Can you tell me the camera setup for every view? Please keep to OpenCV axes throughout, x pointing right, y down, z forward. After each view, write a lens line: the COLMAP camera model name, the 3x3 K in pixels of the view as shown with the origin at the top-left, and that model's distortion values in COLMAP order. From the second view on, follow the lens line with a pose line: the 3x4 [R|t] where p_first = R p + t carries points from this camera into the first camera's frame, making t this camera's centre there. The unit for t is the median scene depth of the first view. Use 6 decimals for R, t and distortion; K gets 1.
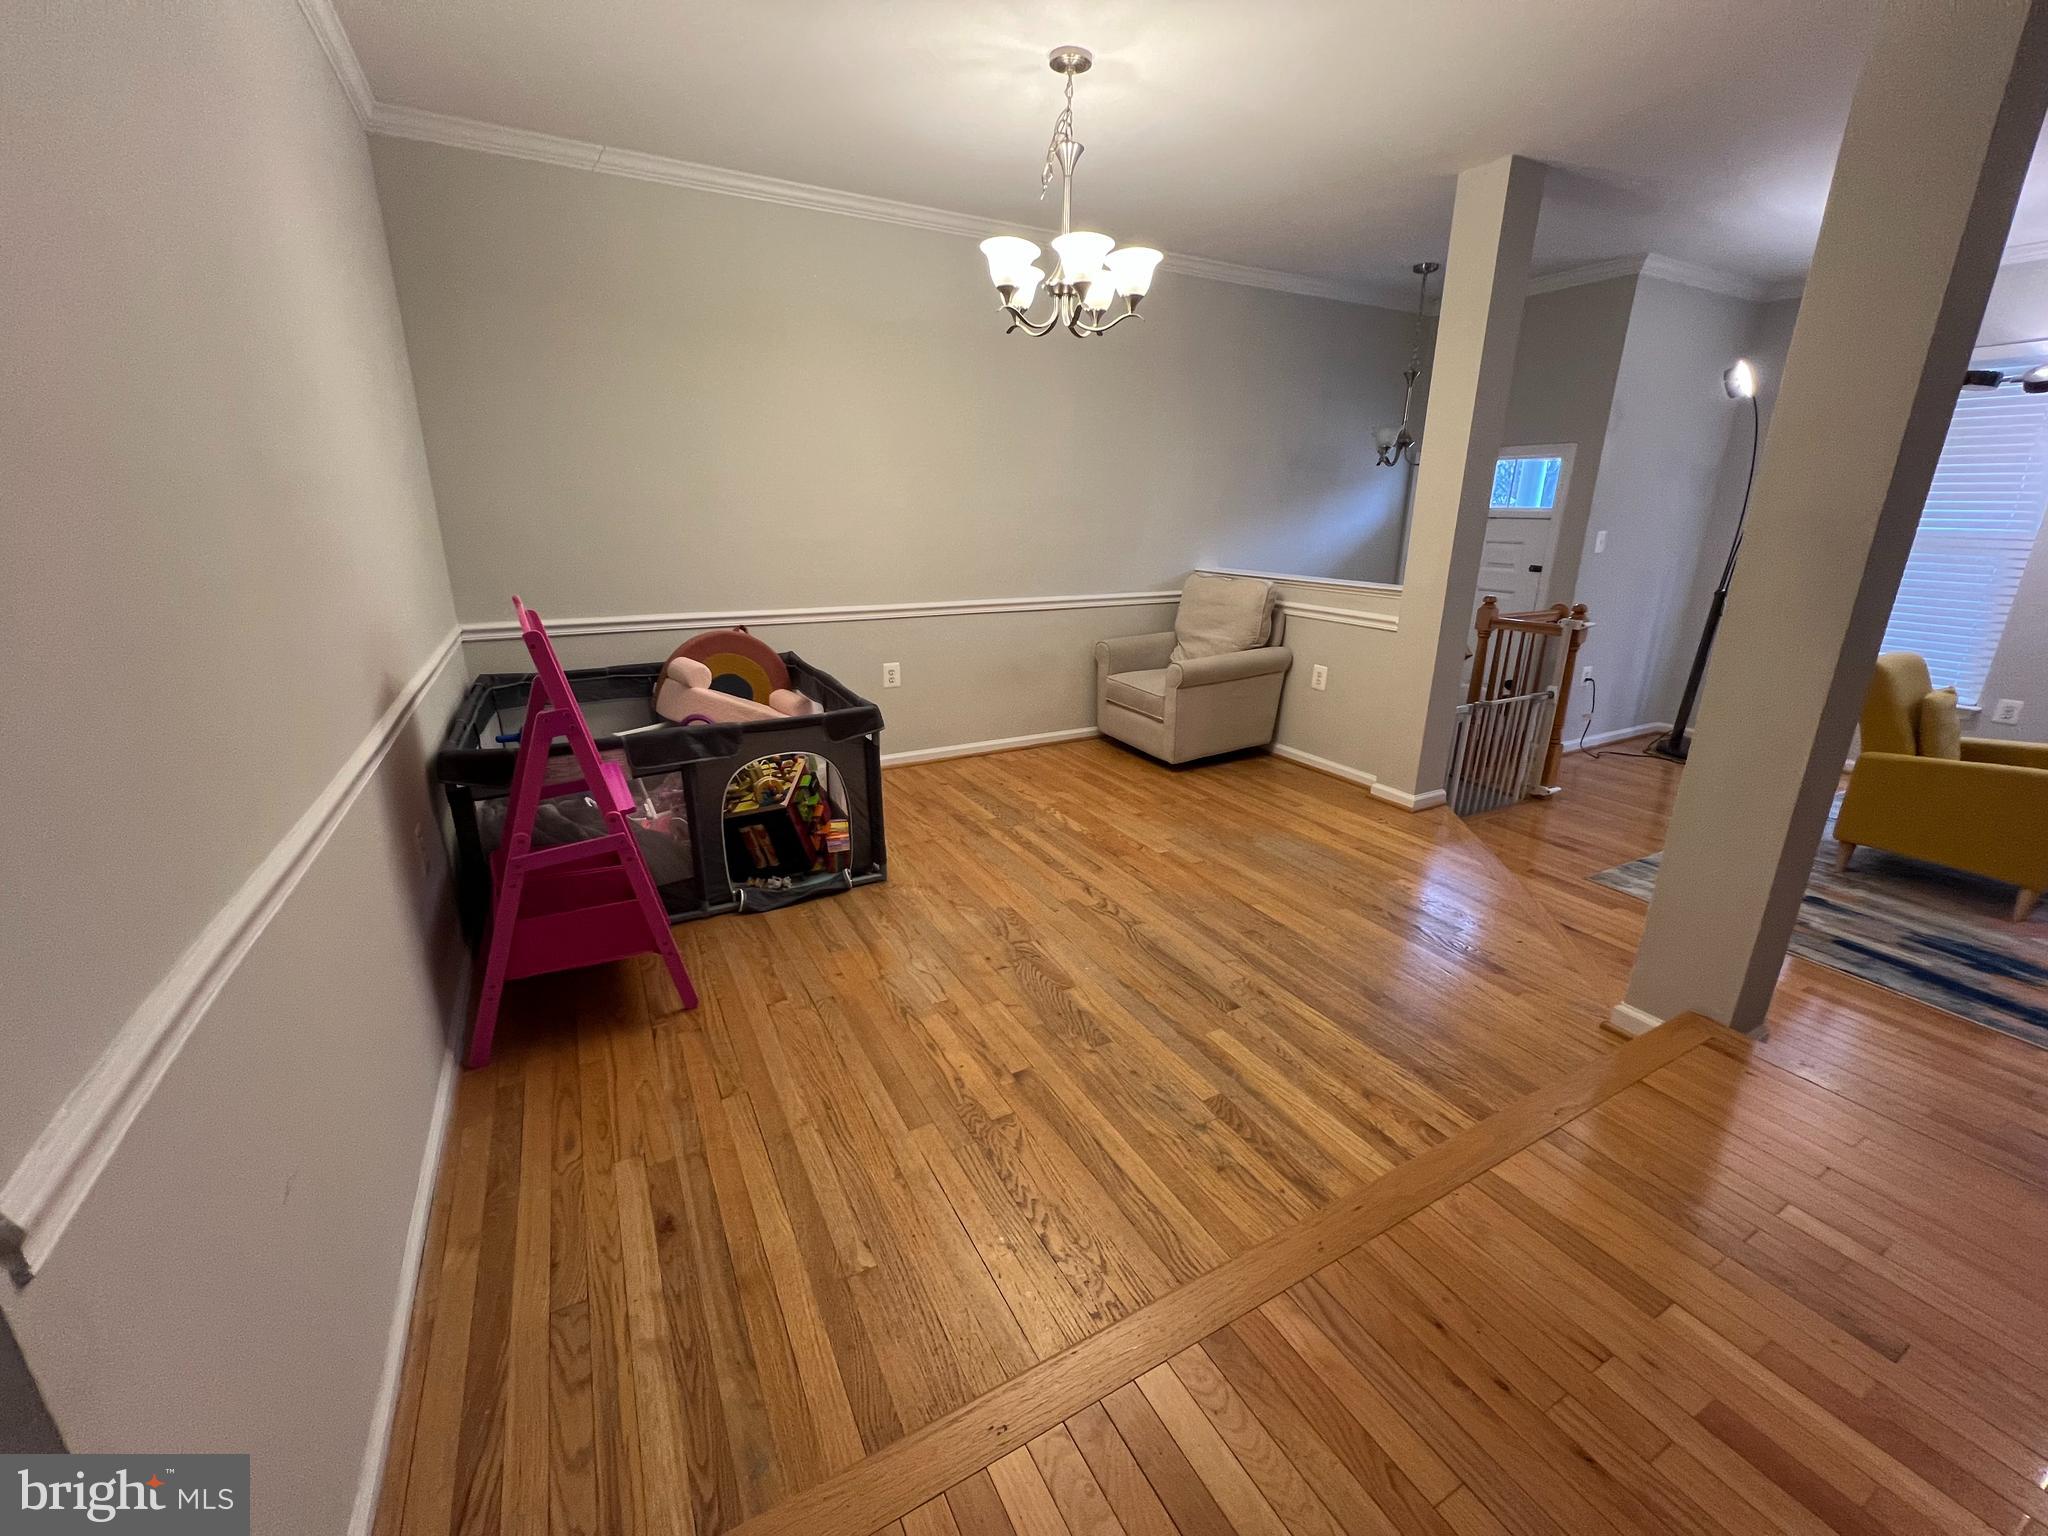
lens RADIAL K [[820.9, 0, 1021.8], [0, 820.9, 759.2], [0, 0, 1]] dist [-0.003682, 0.000619]
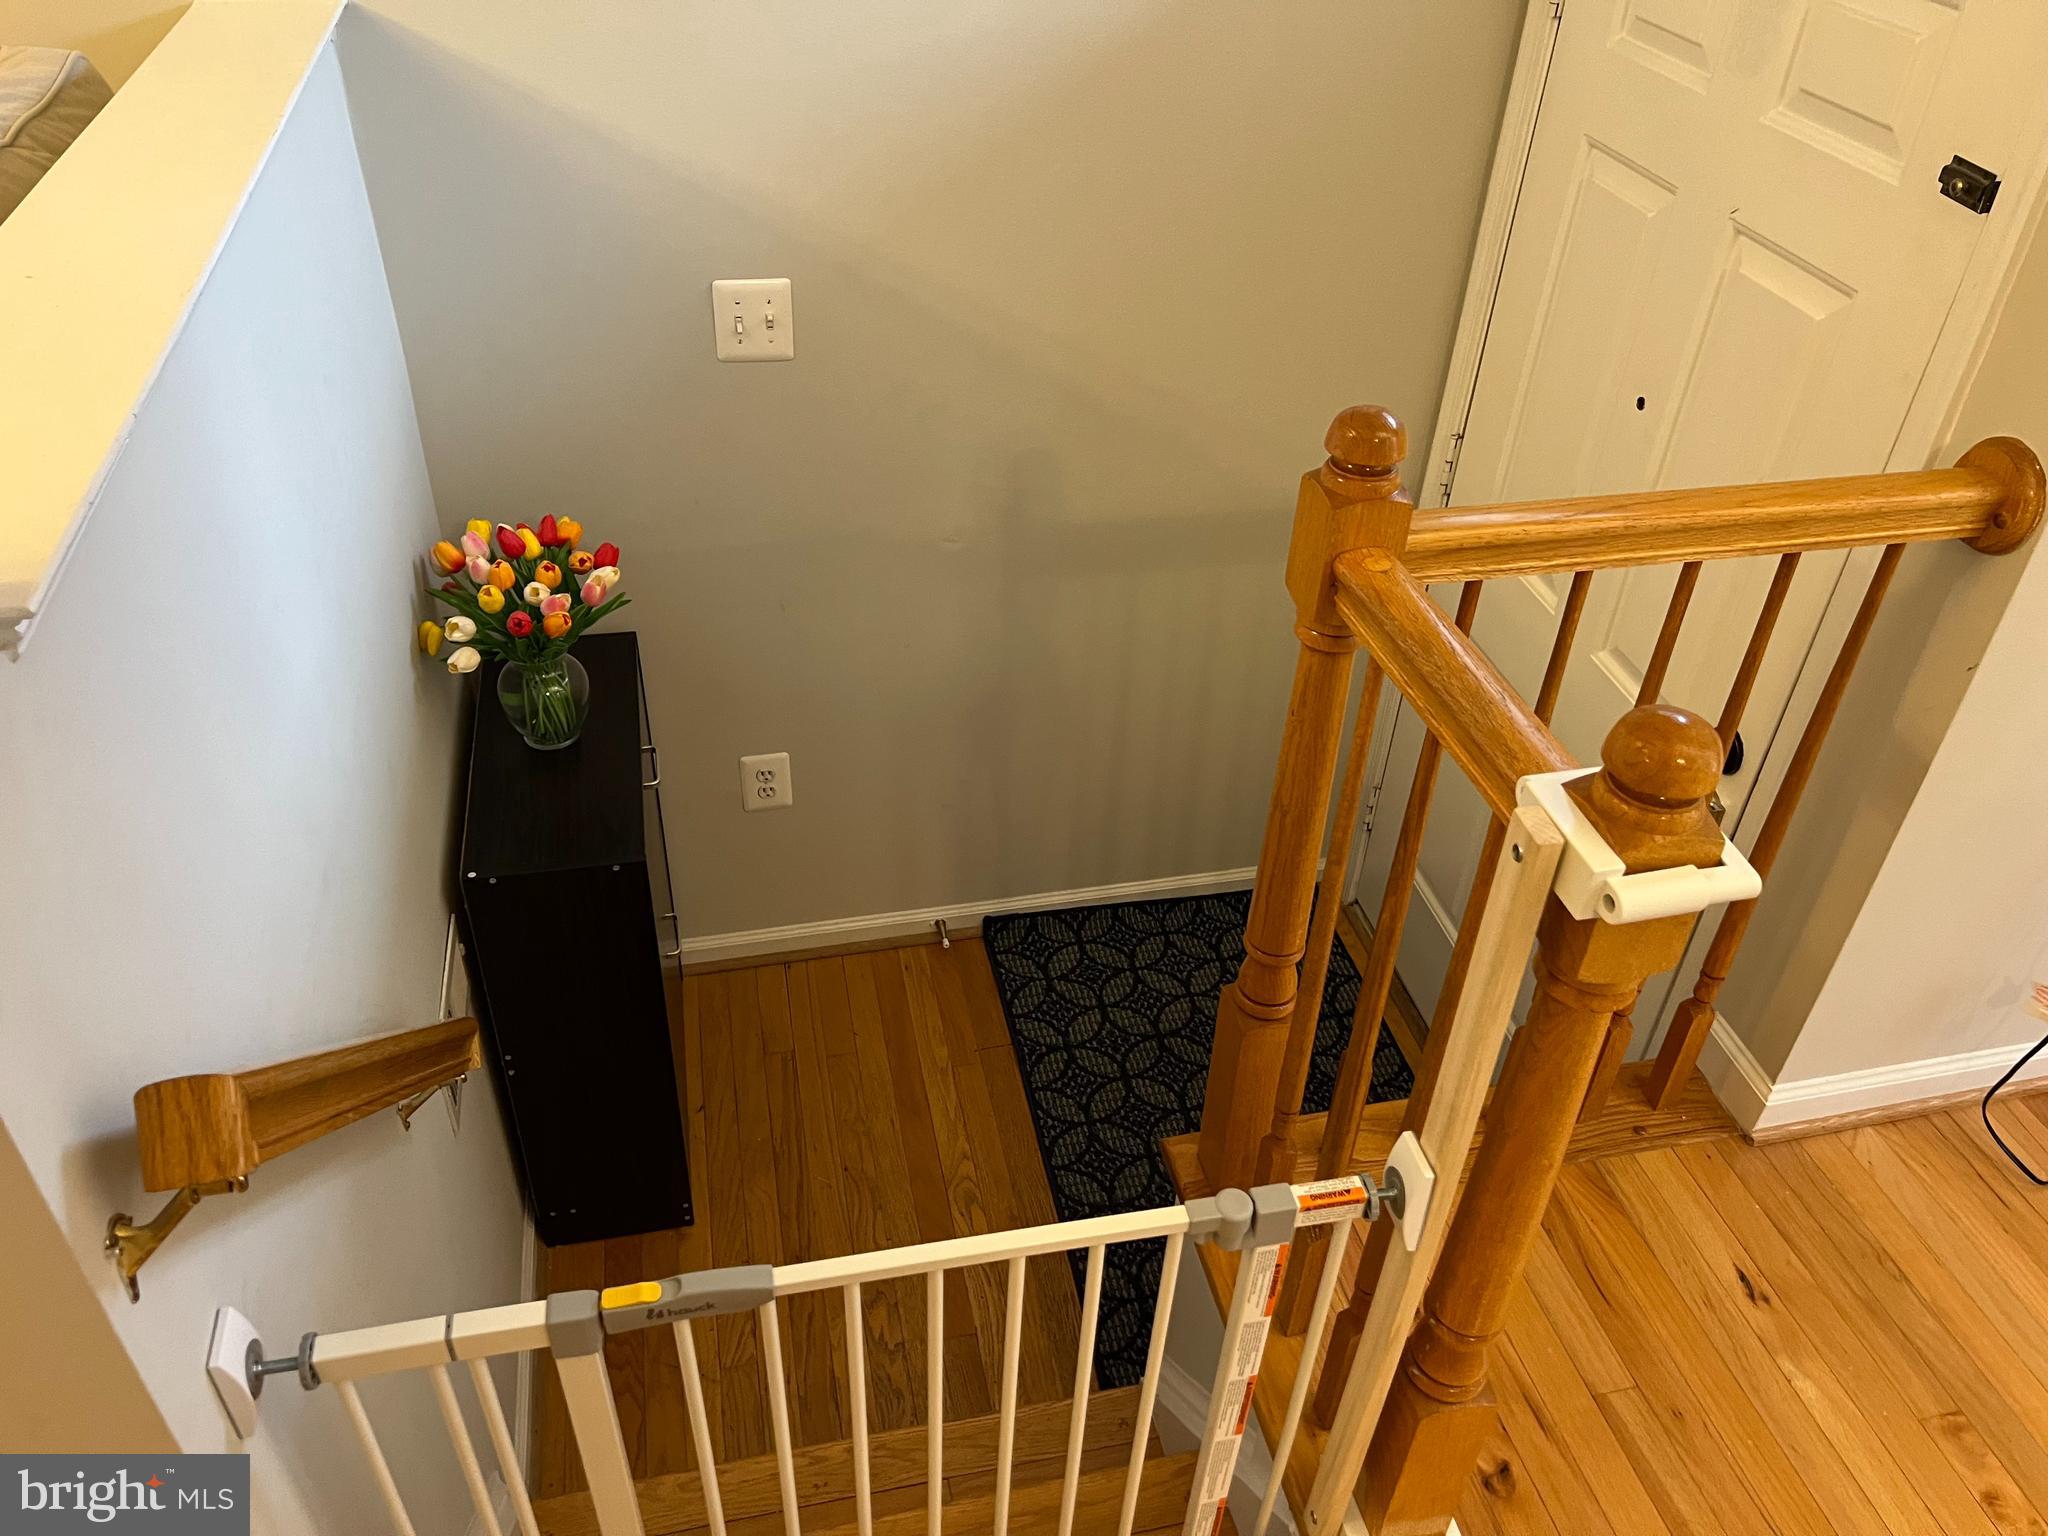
lens RADIAL K [[1532.7, 0, 1025.5], [0, 1532.7, 780.4], [0, 0, 1]] dist [0.075359, -0.088275]
pose [[0.962662, 0.186169, -0.196527, 0.918482], [-0.106813, 0.928298, 0.356165, -0.370279], [0.248742, -0.321875, 0.913523, 1.093088]]
